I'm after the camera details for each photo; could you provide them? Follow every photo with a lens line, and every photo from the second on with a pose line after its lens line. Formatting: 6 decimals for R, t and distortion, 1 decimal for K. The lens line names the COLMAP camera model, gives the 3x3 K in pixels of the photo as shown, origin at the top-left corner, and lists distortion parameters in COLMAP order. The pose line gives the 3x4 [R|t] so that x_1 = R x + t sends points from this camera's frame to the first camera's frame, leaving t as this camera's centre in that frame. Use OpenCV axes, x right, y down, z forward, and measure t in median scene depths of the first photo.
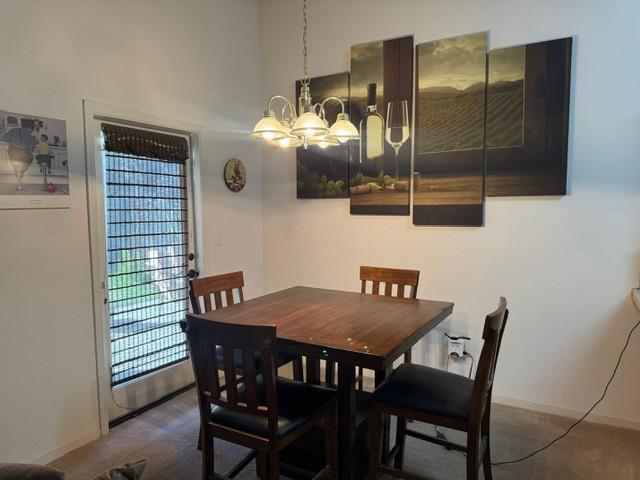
lens RADIAL K [[455.8, 0, 320.0], [0, 455.8, 240.0], [0, 0, 1]] dist [0.004365, 0.002783]
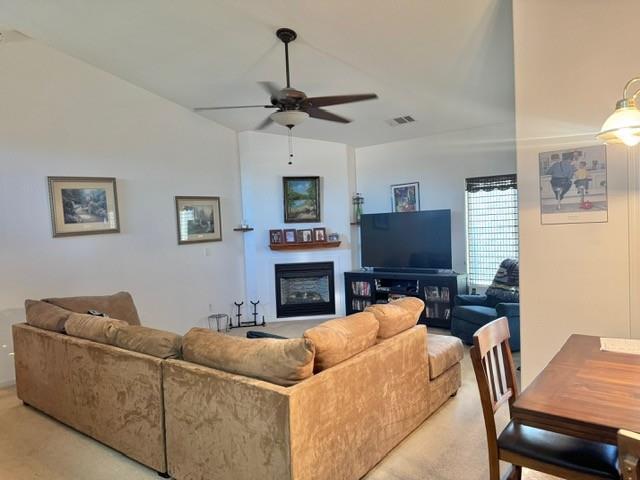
lens RADIAL K [[455.8, 0, 320.0], [0, 455.8, 240.0], [0, 0, 1]] dist [0.004365, 0.002783]
pose [[-0.249498, 0.030698, -0.967889, 0.733555], [-0.072493, 0.996101, 0.050279, -0.035421], [0.965658, 0.082709, -0.246300, 0.639666]]
